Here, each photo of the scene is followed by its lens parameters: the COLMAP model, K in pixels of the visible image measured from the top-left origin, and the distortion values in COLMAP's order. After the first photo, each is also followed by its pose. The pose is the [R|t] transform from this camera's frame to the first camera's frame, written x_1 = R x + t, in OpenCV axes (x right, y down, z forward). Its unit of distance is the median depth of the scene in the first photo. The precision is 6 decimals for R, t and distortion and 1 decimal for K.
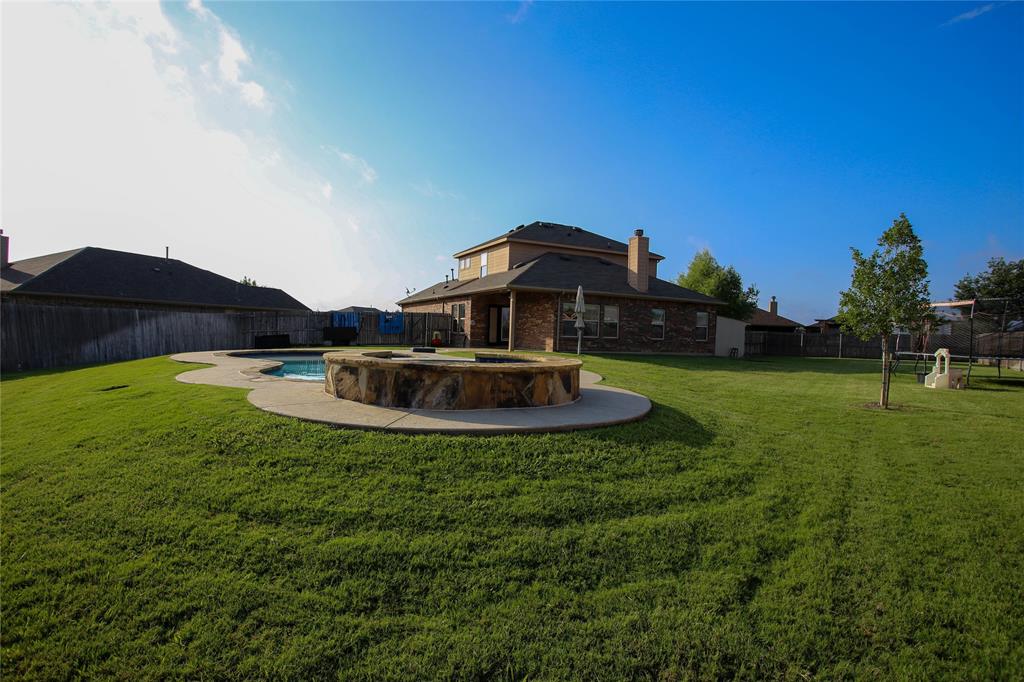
lens RADIAL K [[502.3, 0, 512.0], [0, 502.3, 341.0], [0, 0, 1]] dist [-0.085514, 0.038345]
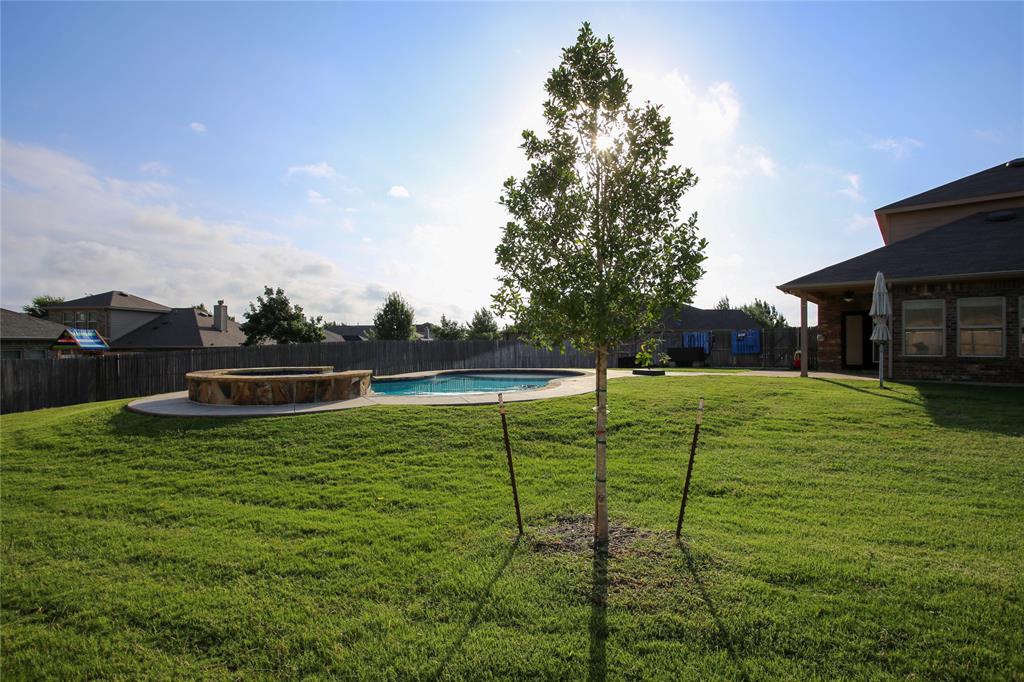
lens RADIAL K [[513.2, 0, 512.0], [0, 513.2, 341.0], [0, 0, 1]] dist [-0.074304, 0.036344]
pose [[0.418430, -0.034505, -0.907593, 0.404462], [-0.004060, 0.999197, -0.039859, 0.000012], [0.908240, 0.020363, 0.417954, 0.269845]]
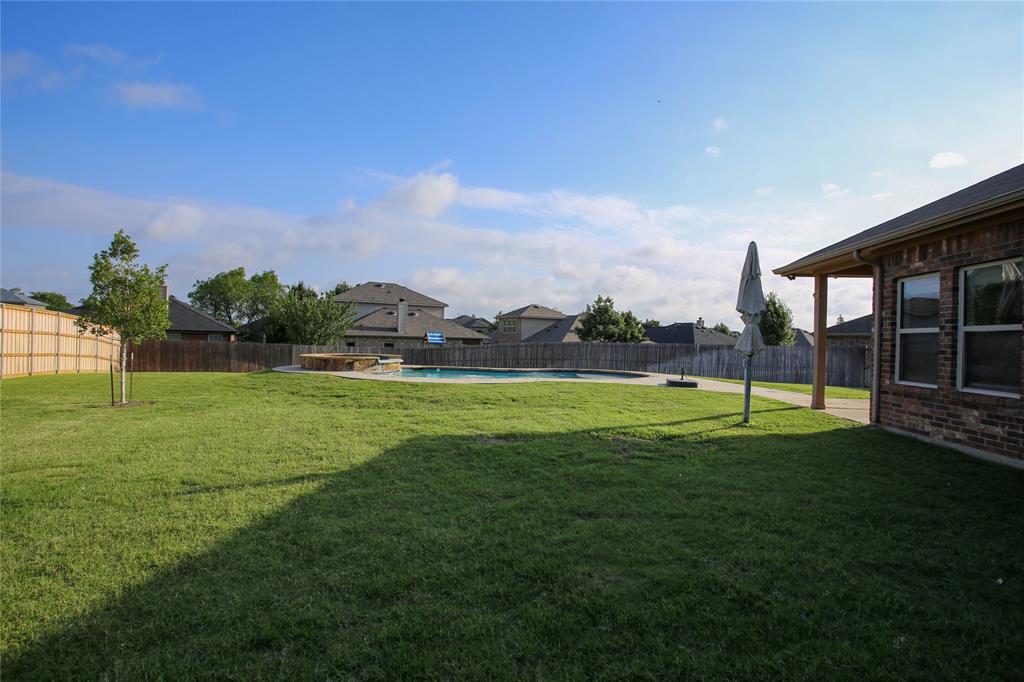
lens RADIAL K [[513.2, 0, 512.0], [0, 513.2, 341.0], [0, 0, 1]] dist [-0.074304, 0.036344]
pose [[-0.523465, -0.042596, -0.850982, 0.456107], [-0.059071, 0.998161, -0.013627, -0.014347], [0.849997, 0.043135, -0.525018, 0.844292]]
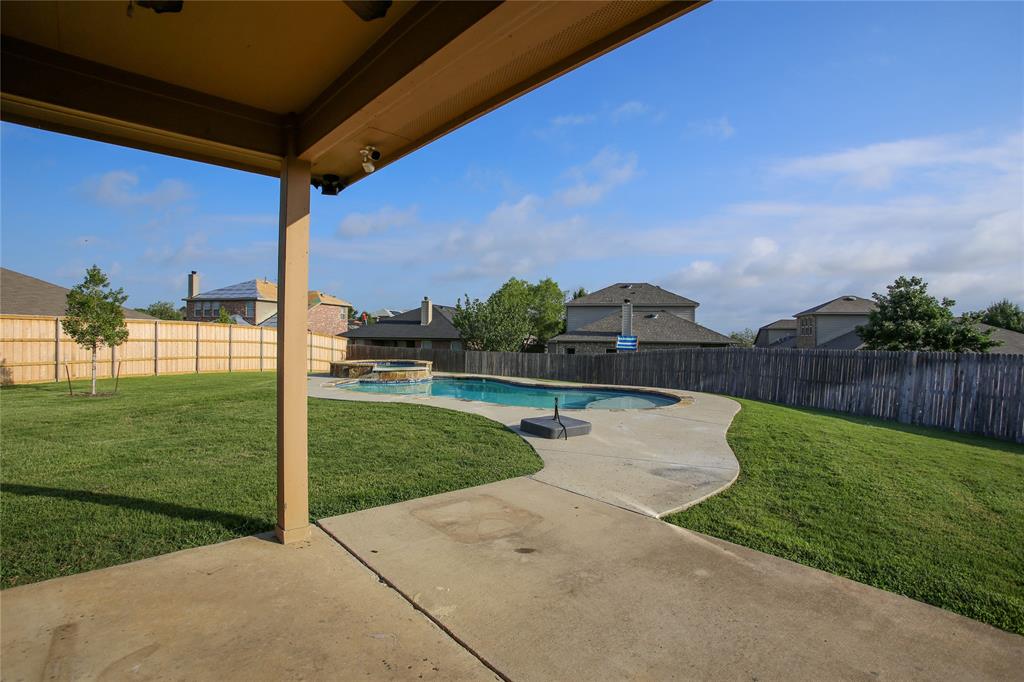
lens RADIAL K [[502.3, 0, 512.0], [0, 502.3, 341.0], [0, 0, 1]] dist [-0.085514, 0.038345]
pose [[-0.967281, -0.042861, -0.250060, -0.023564], [-0.049226, 0.998602, 0.019253, -0.040575], [0.248886, 0.030933, -0.968039, 0.983584]]
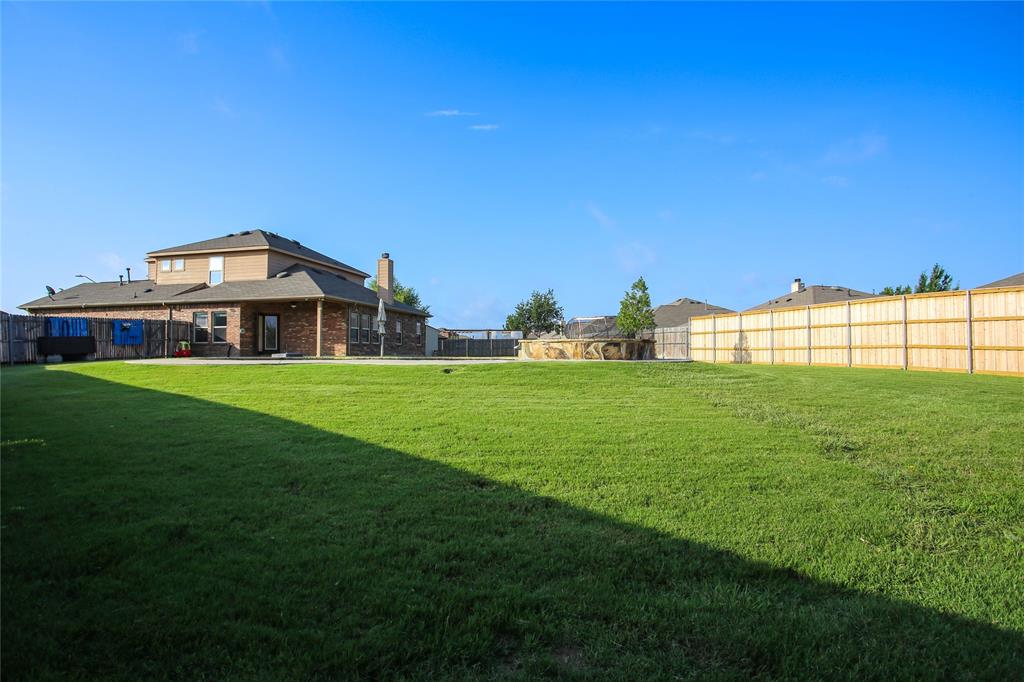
lens RADIAL K [[513.2, 0, 512.0], [0, 513.2, 341.0], [0, 0, 1]] dist [-0.074304, 0.036344]
pose [[0.611532, -0.017002, 0.791037, -0.513097], [0.039436, 0.999181, -0.009012, 0.010587], [-0.790236, 0.036706, 0.611702, 0.013132]]
